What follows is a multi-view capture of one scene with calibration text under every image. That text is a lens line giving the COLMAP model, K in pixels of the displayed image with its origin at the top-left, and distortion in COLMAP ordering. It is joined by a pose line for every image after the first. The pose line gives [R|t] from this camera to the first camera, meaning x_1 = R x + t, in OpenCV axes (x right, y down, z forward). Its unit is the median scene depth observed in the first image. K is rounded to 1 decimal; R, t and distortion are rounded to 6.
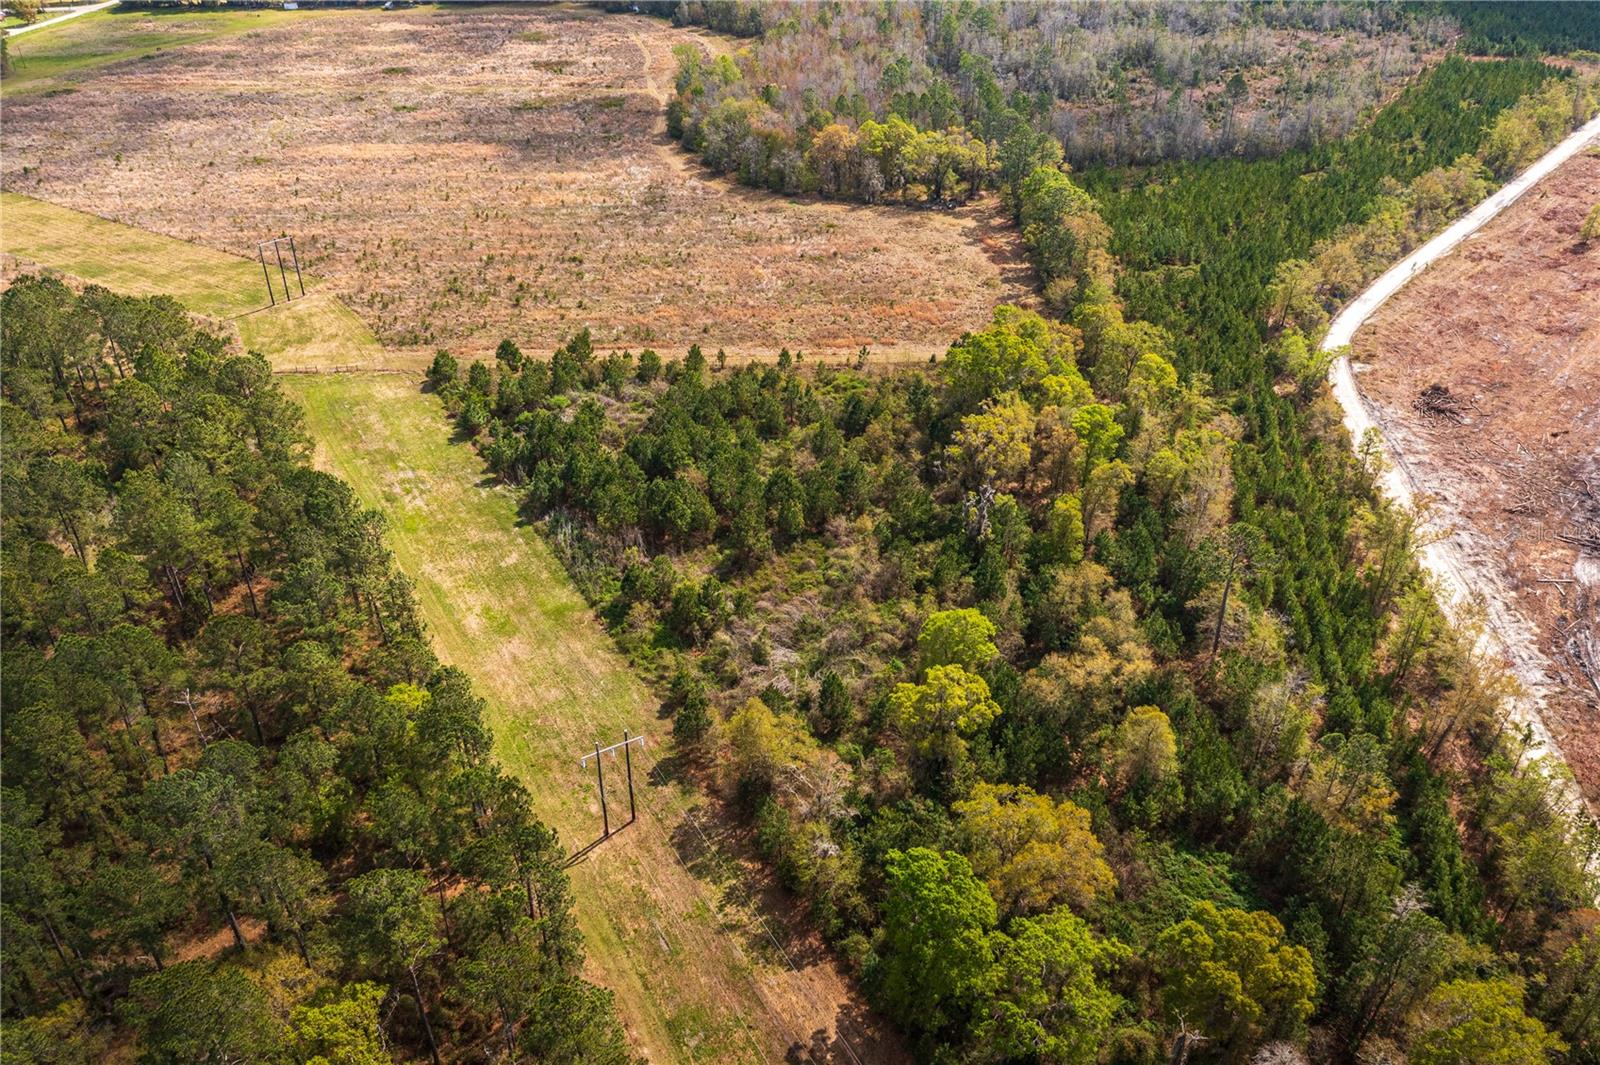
lens RADIAL K [[1292.1, 0, 800.0], [0, 1292.1, 532.5], [0, 0, 1]] dist [-0.012891, 0.002458]
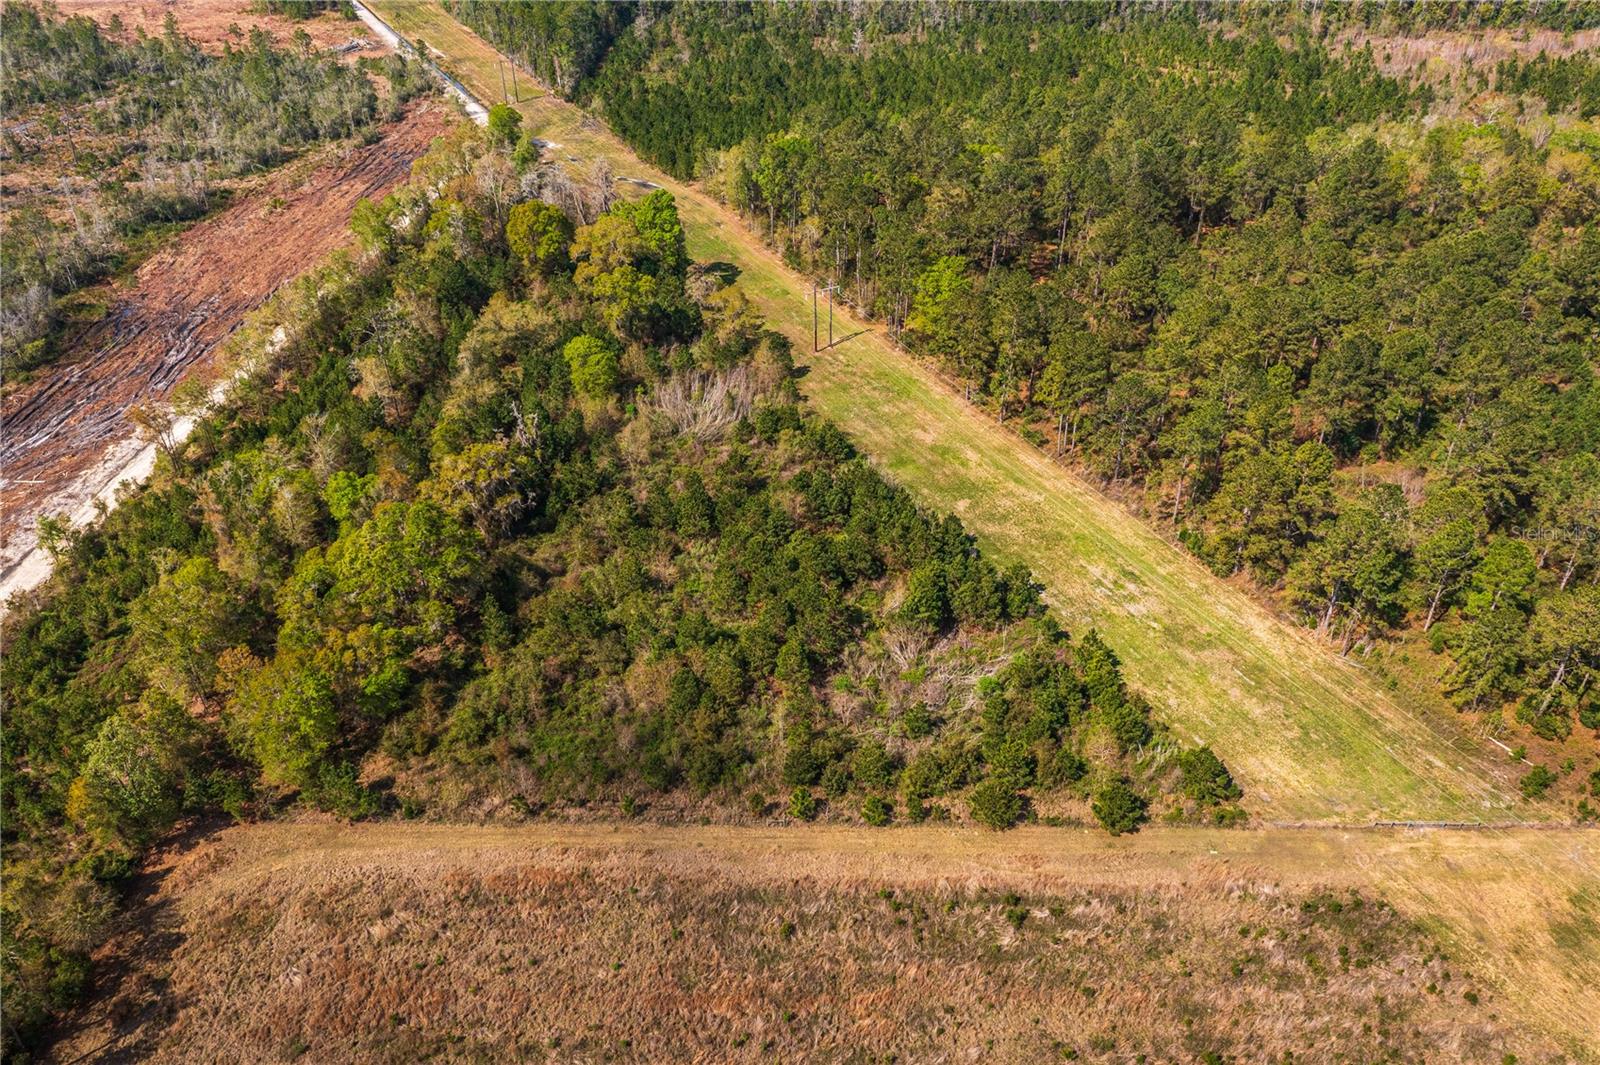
lens RADIAL K [[1292.0, 0, 800.0], [0, 1292.0, 532.5], [0, 0, 1]] dist [-0.011615, 0.001326]
pose [[-0.999078, -0.040720, 0.013586, -0.079135], [-0.004000, 0.403440, 0.914998, -0.676628], [-0.042740, 0.914100, -0.403231, 1.059809]]
